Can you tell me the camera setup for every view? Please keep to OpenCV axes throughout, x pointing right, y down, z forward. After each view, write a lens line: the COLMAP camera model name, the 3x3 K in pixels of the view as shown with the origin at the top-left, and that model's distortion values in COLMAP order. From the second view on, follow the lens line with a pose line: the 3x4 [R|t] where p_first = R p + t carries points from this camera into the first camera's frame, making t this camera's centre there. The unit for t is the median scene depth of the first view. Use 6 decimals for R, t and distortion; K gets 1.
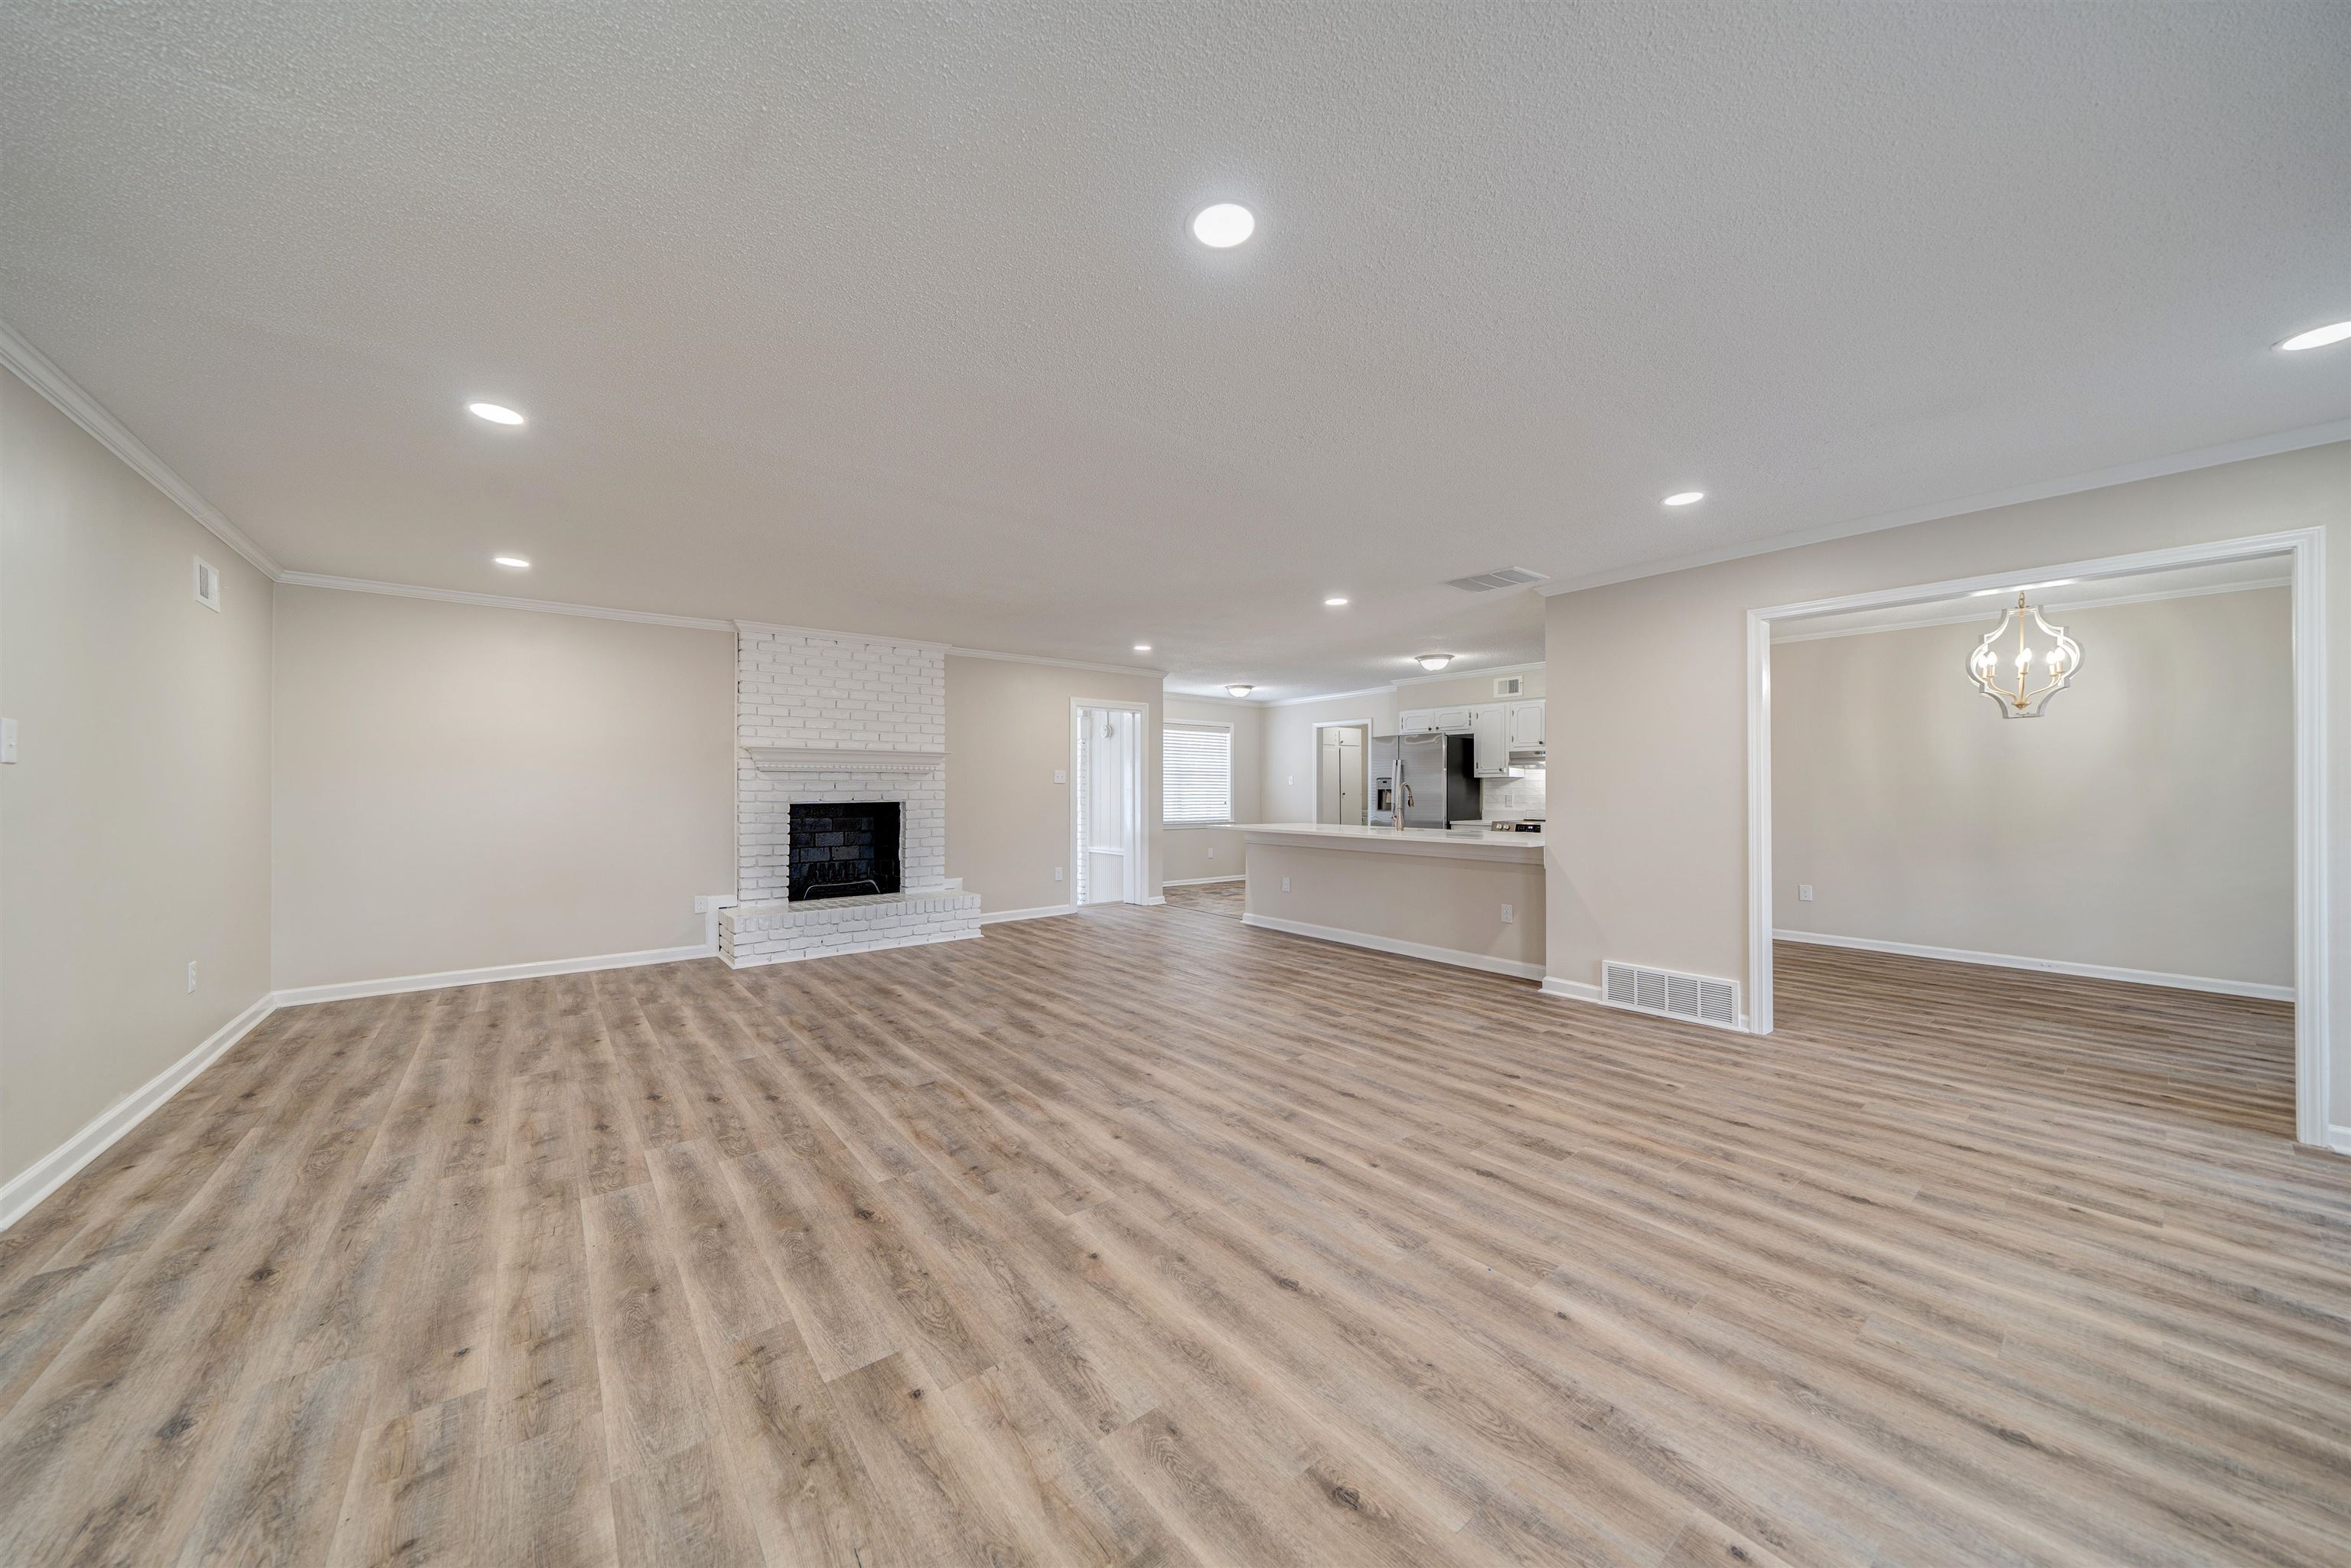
lens RADIAL K [[833.1, 0, 1117.2], [0, 833.1, 778.3], [0, 0, 1]] dist [0.007801, -0.002907]
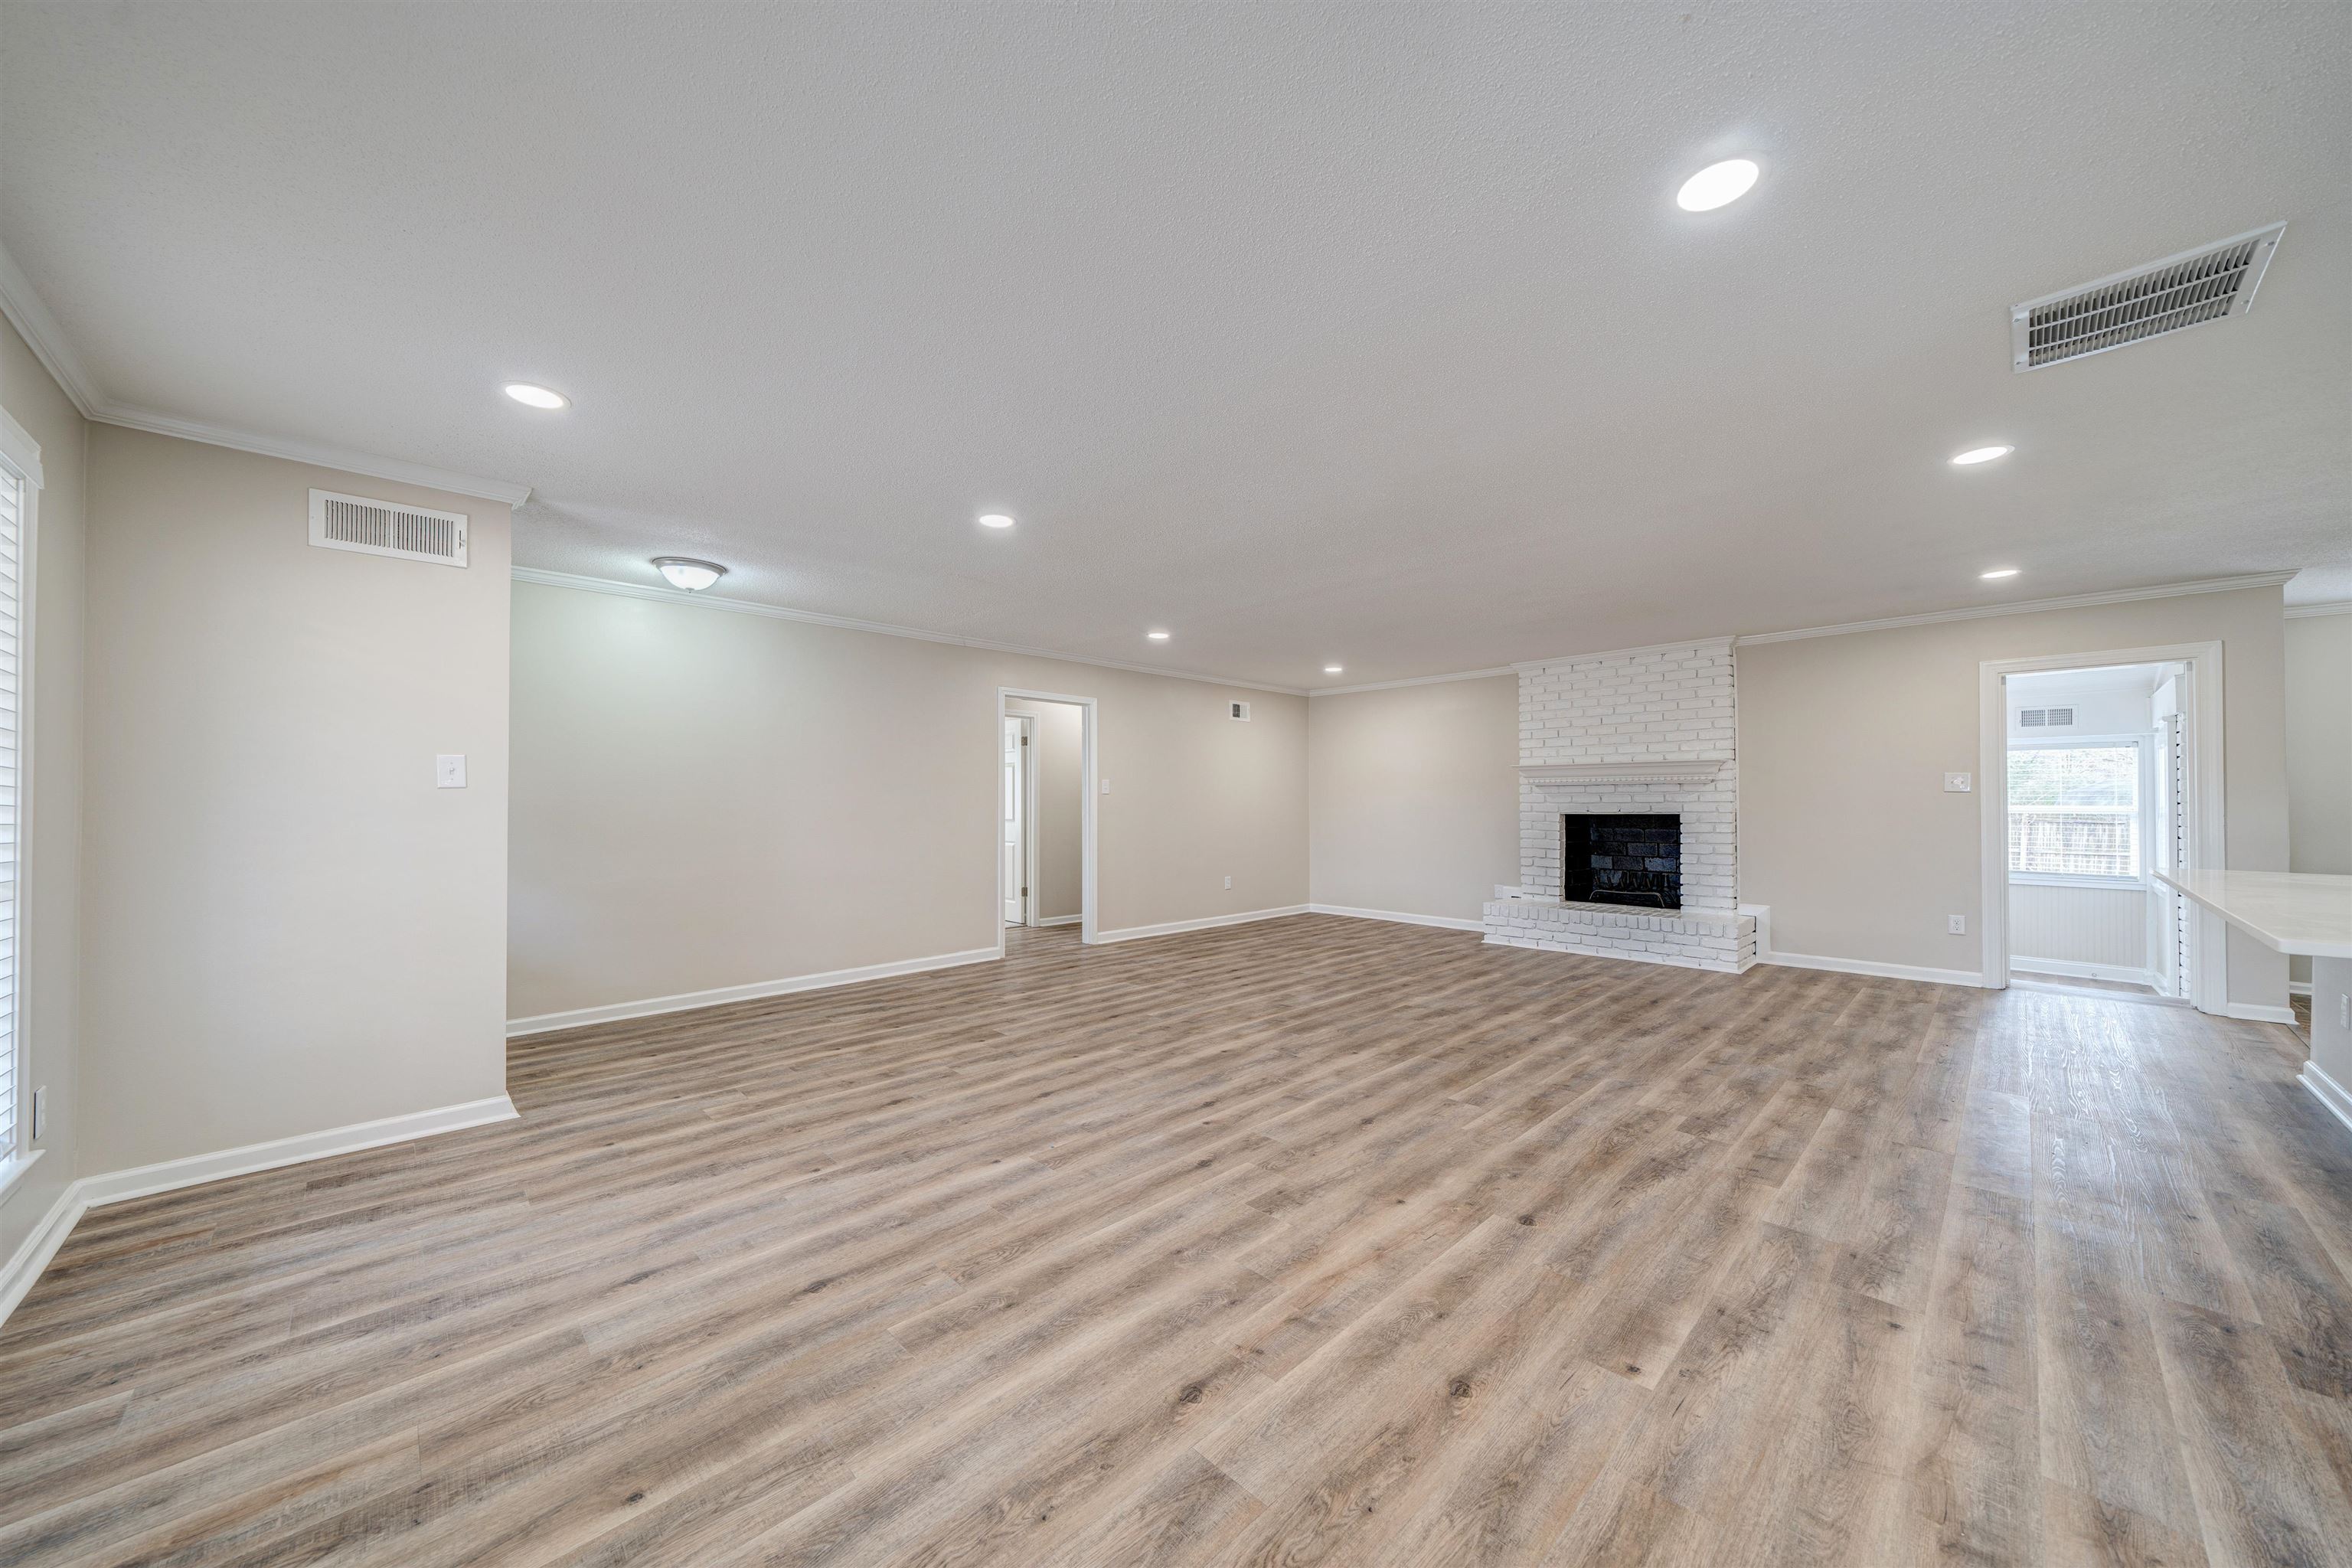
lens RADIAL K [[798.5, 0, 1198.5], [0, 798.5, 788.3], [0, 0, 1]] dist [0.007588, -0.002542]
pose [[0.129269, -0.017184, -0.991461, 1.162482], [0.015591, 0.999761, -0.015295, 0.008488], [0.991487, -0.013481, 0.129506, 0.691660]]
